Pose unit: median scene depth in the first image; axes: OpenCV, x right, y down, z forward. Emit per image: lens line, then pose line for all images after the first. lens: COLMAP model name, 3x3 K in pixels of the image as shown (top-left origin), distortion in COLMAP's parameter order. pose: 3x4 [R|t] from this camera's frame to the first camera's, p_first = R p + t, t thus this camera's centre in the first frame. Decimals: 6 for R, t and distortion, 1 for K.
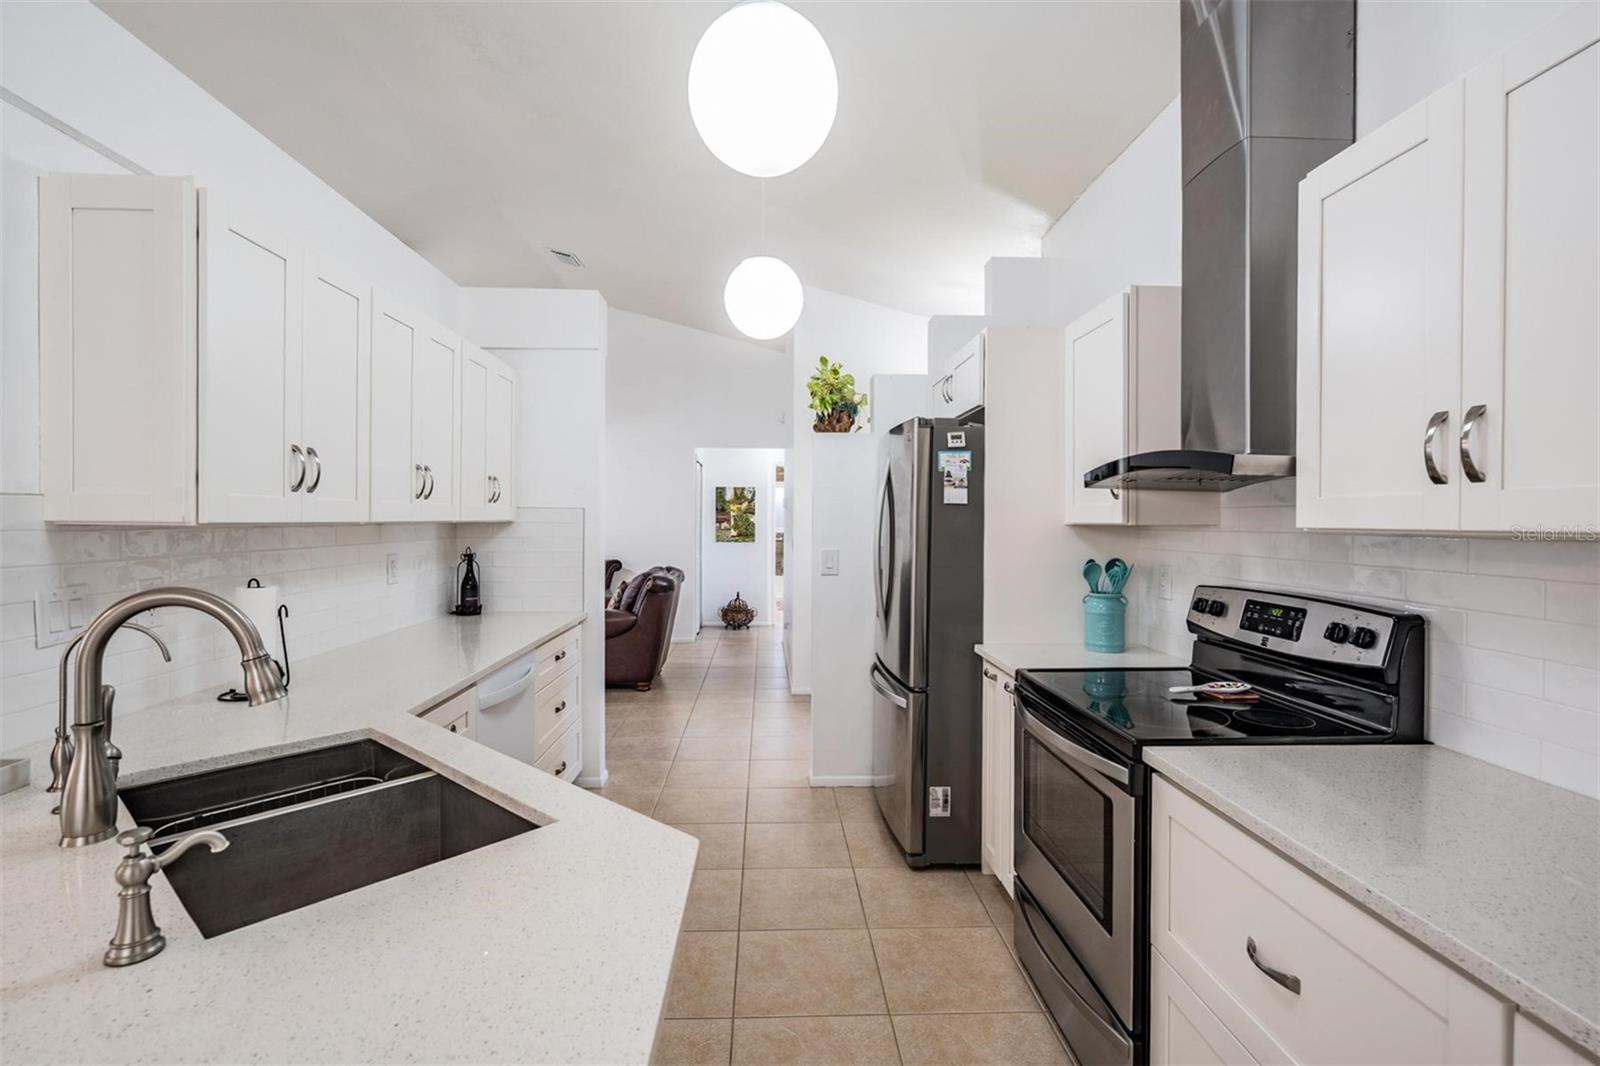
lens RADIAL K [[739.4, 0, 796.2], [0, 739.4, 528.4], [0, 0, 1]] dist [0.001894, -0.000322]
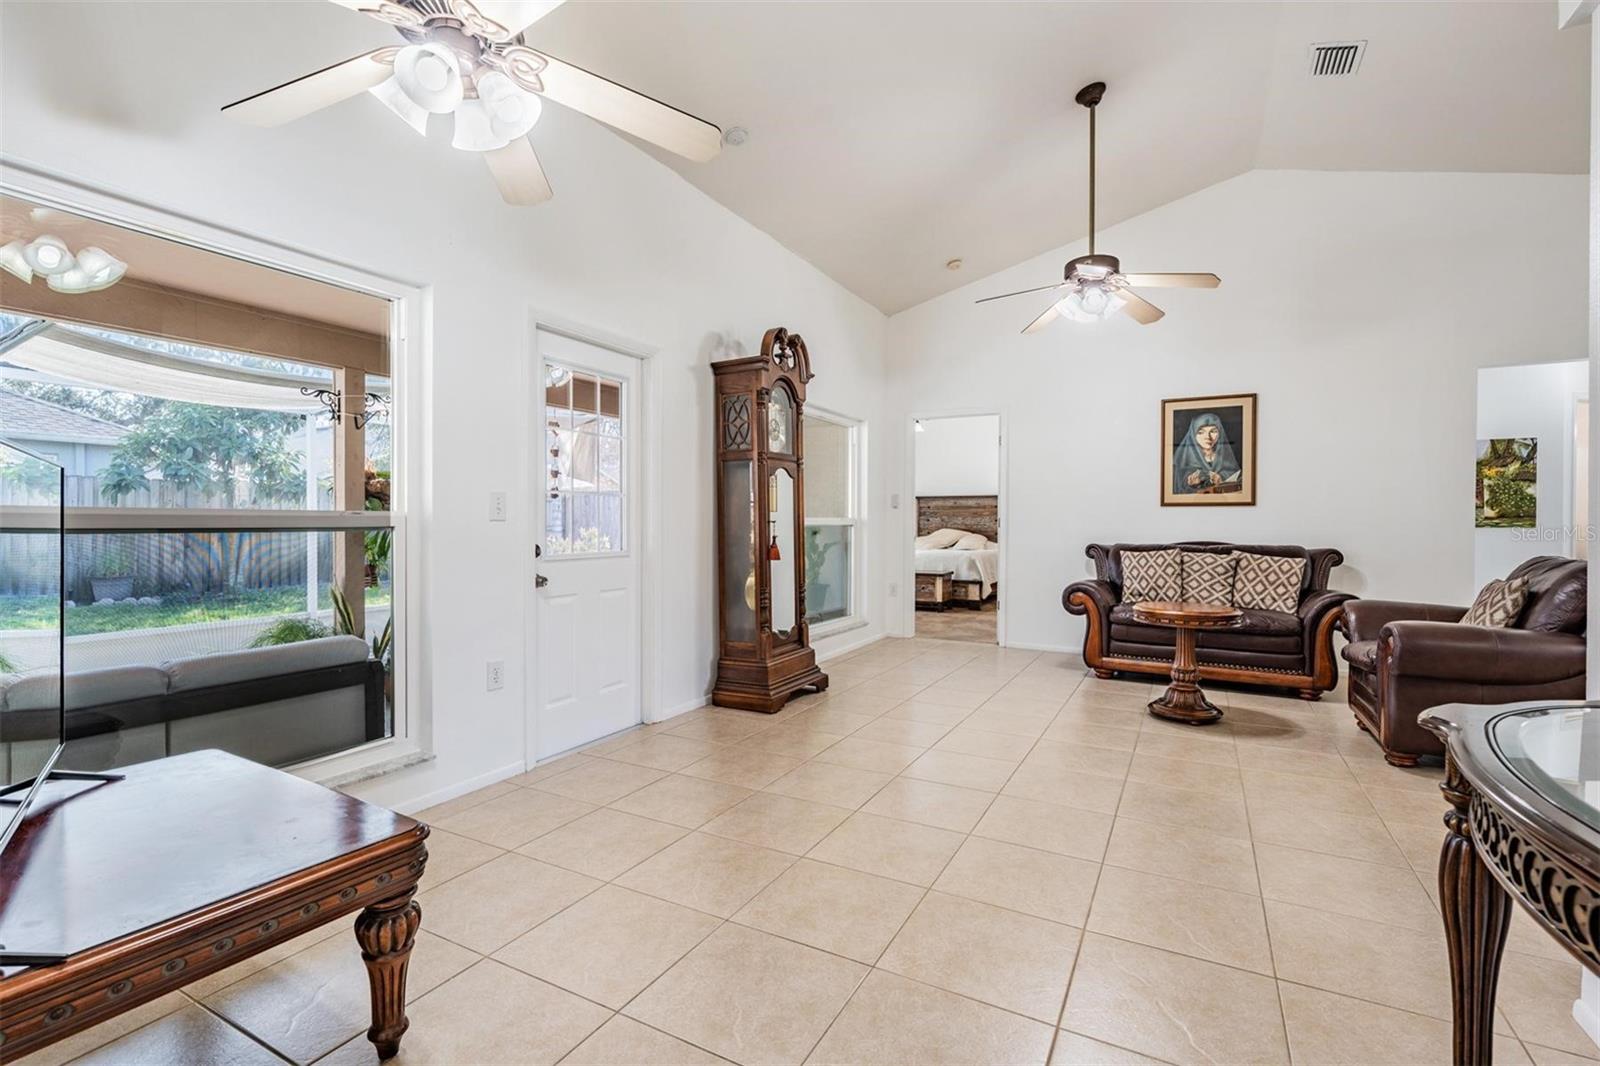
lens RADIAL K [[728.1, 0, 795.4], [0, 728.1, 528.7], [0, 0, 1]] dist [0.000047, -0.000215]
pose [[0.855976, 0.000936, -0.517014, -0.875013], [-0.004356, 0.999976, -0.005400, 0.082676], [0.516996, 0.006874, 0.855960, 0.549479]]
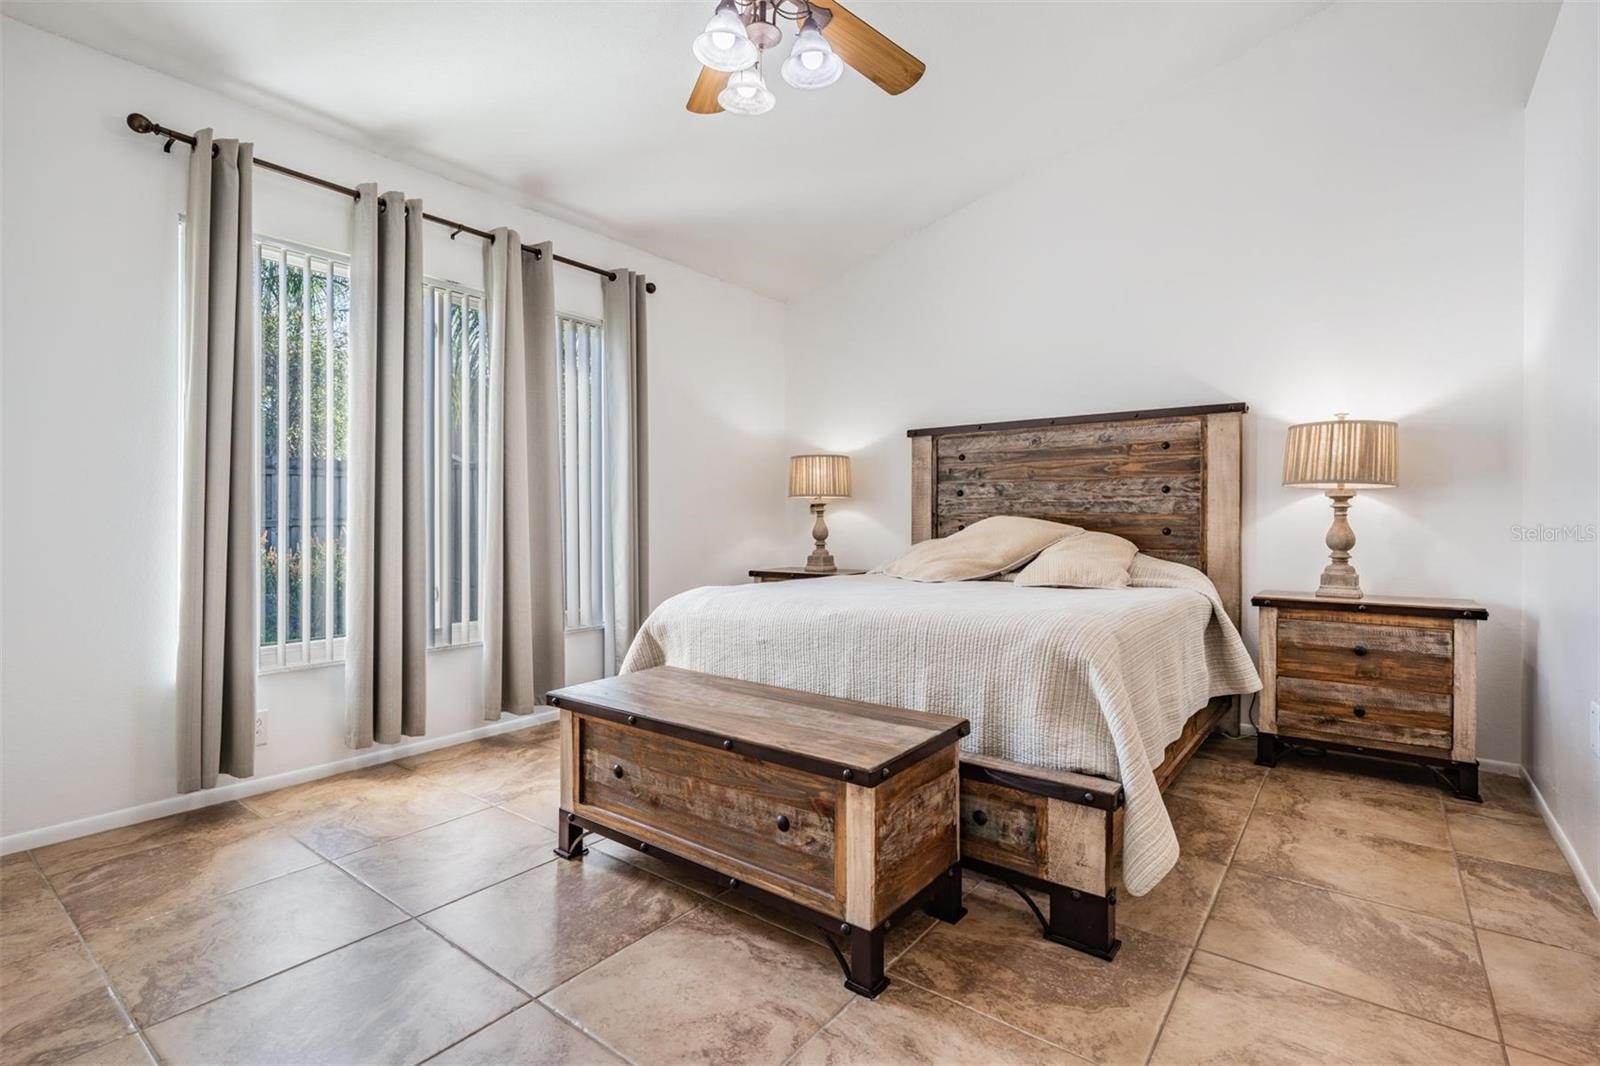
lens RADIAL K [[750.3, 0, 799.3], [0, 750.3, 520.0], [0, 0, 1]] dist [0.001597, -0.000023]
pose [[0.767197, -0.005956, -0.641383, -1.643686], [-0.002852, 0.999915, -0.012698, 0.083778], [0.641405, 0.011571, 0.767115, 3.107750]]
